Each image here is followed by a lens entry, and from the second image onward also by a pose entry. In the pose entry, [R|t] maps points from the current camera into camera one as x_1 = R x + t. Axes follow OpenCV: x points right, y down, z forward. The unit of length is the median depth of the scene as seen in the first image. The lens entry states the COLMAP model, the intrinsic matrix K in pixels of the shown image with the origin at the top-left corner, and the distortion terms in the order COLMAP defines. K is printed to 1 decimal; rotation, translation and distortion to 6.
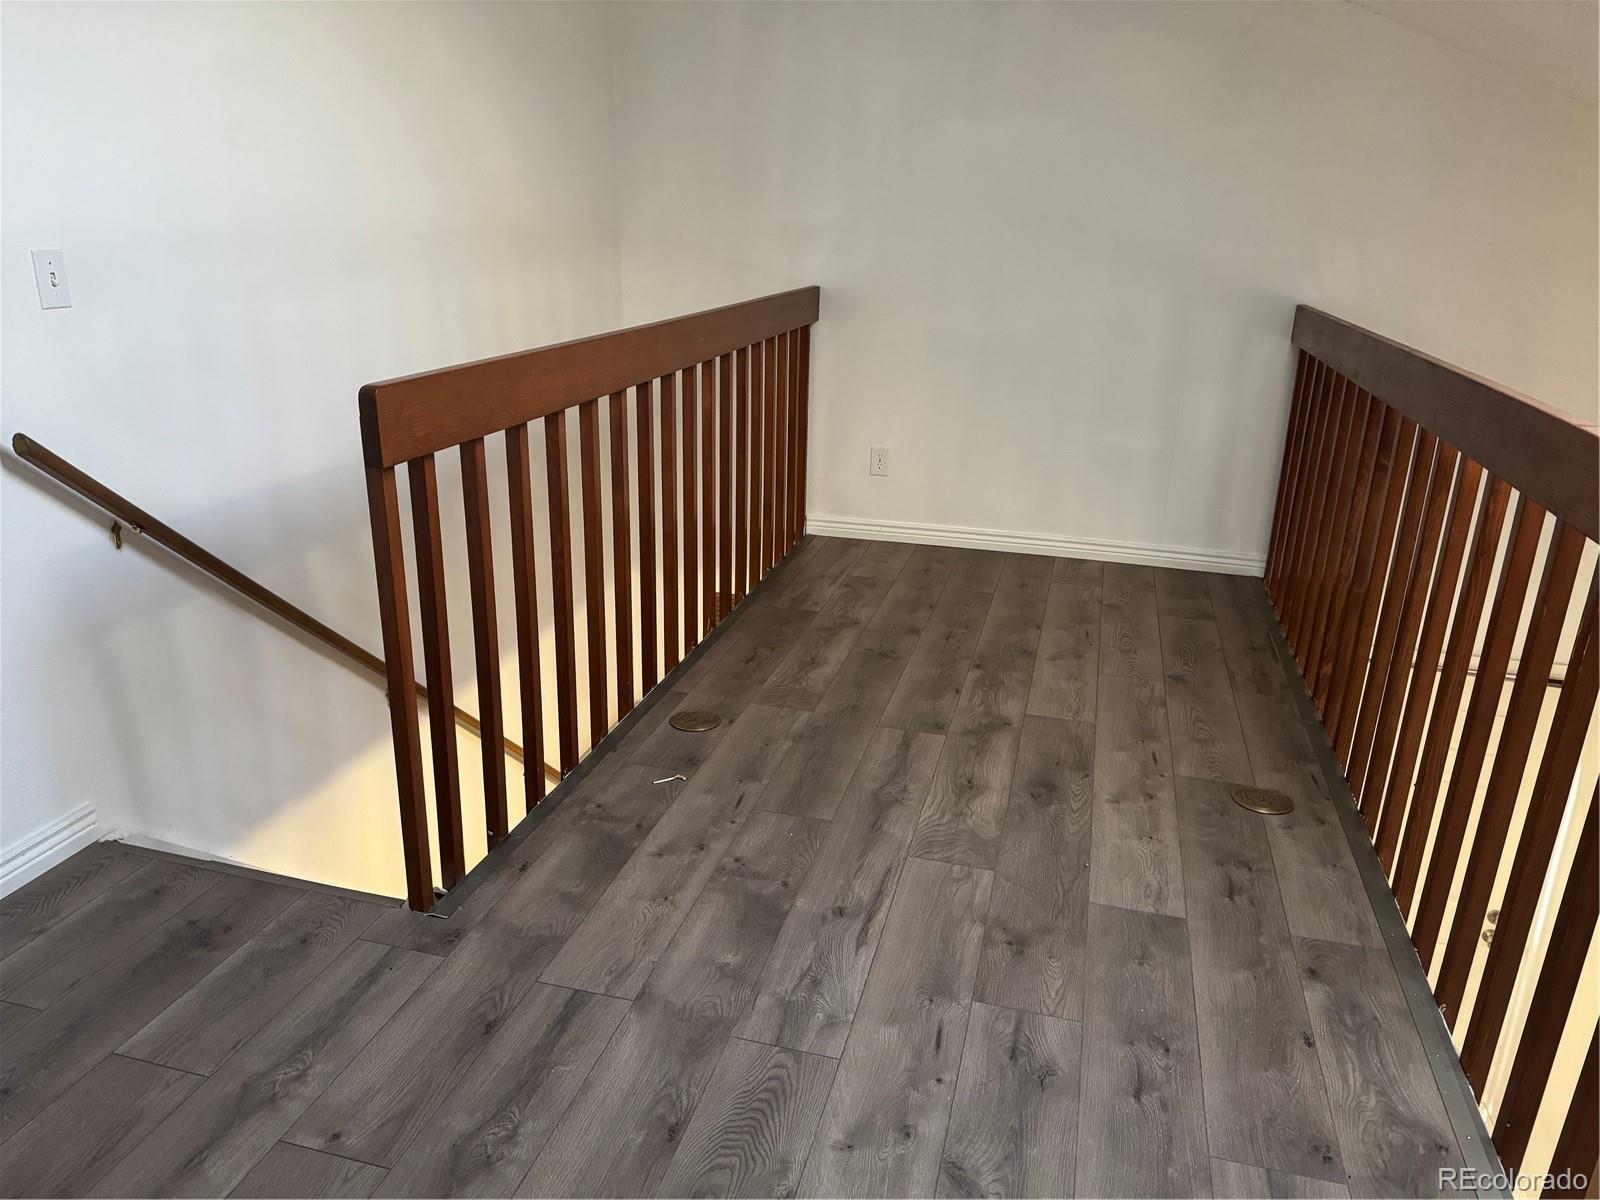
lens RADIAL K [[1127.2, 0, 805.6], [0, 1127.2, 595.1], [0, 0, 1]] dist [0.046857, -0.060441]
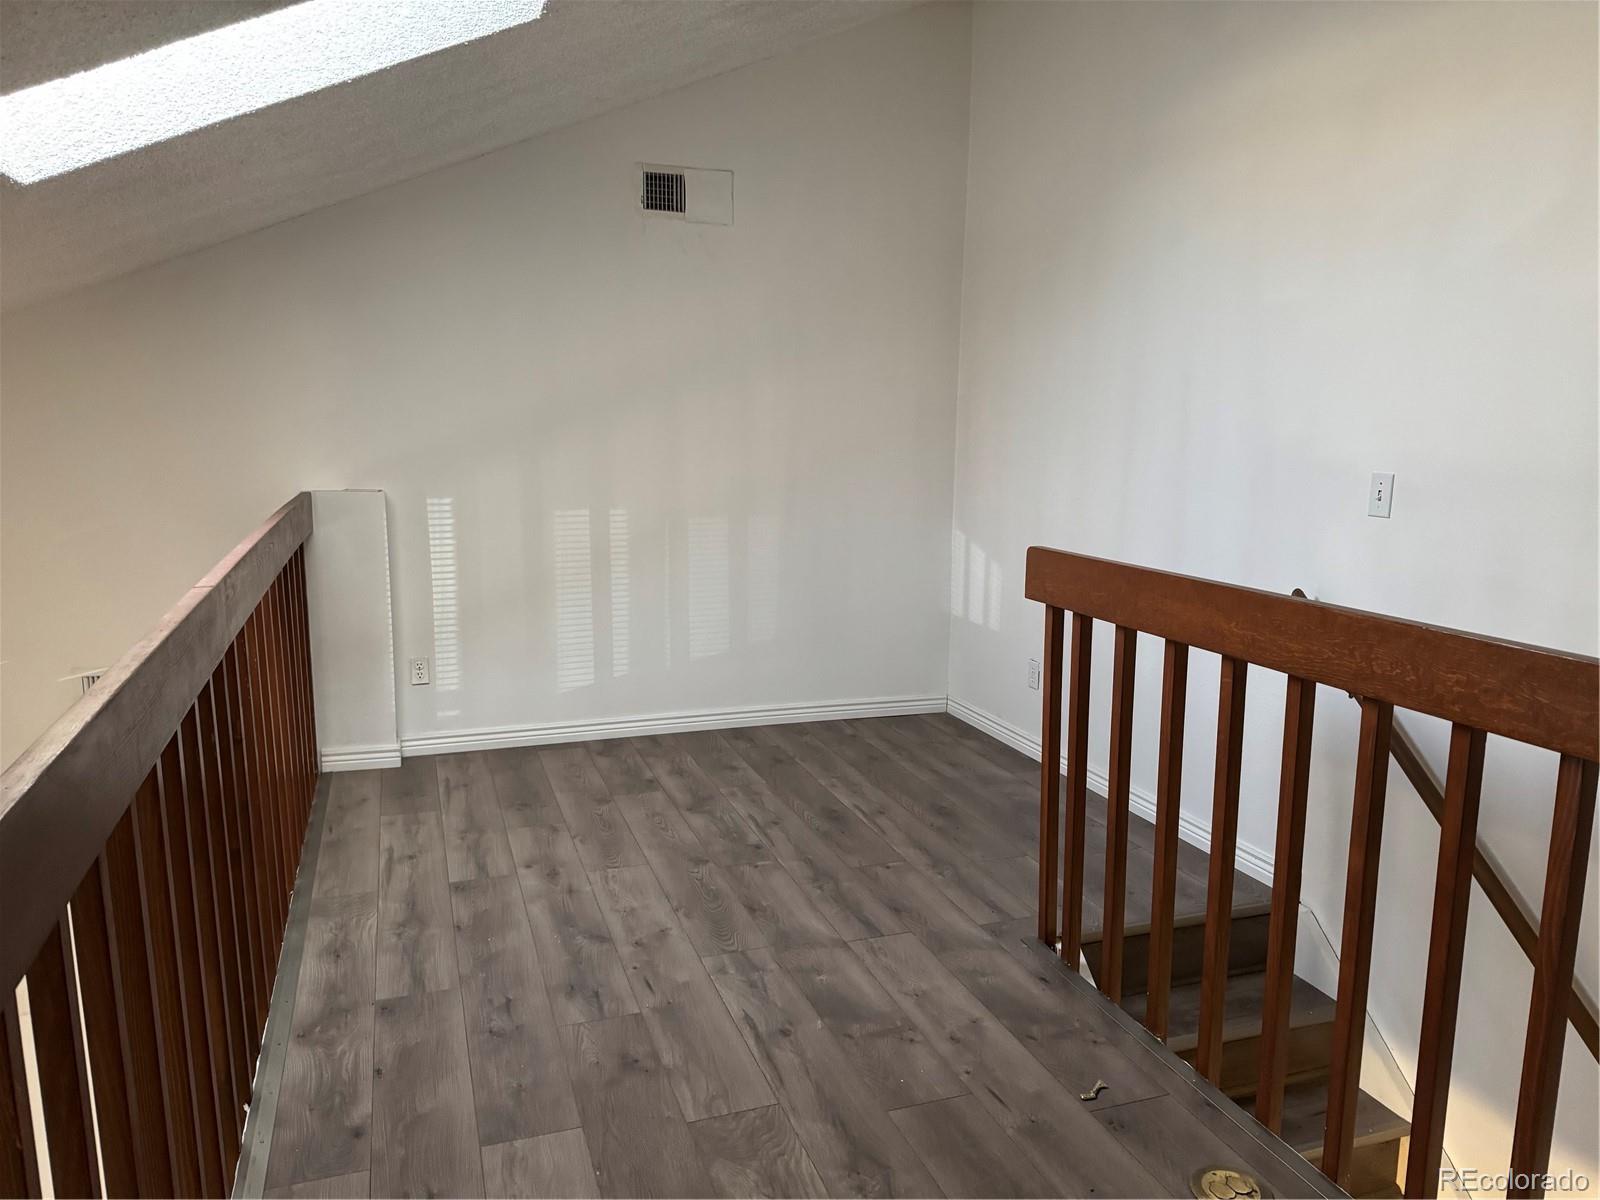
lens RADIAL K [[1129.6, 0, 792.8], [0, 1129.6, 598.7], [0, 0, 1]] dist [0.092762, -0.129885]
pose [[-0.827741, 0.067446, -0.557042, 0.665417], [-0.205538, 0.887302, 0.412855, -0.605541], [0.522110, 0.456230, -0.720594, 1.731625]]
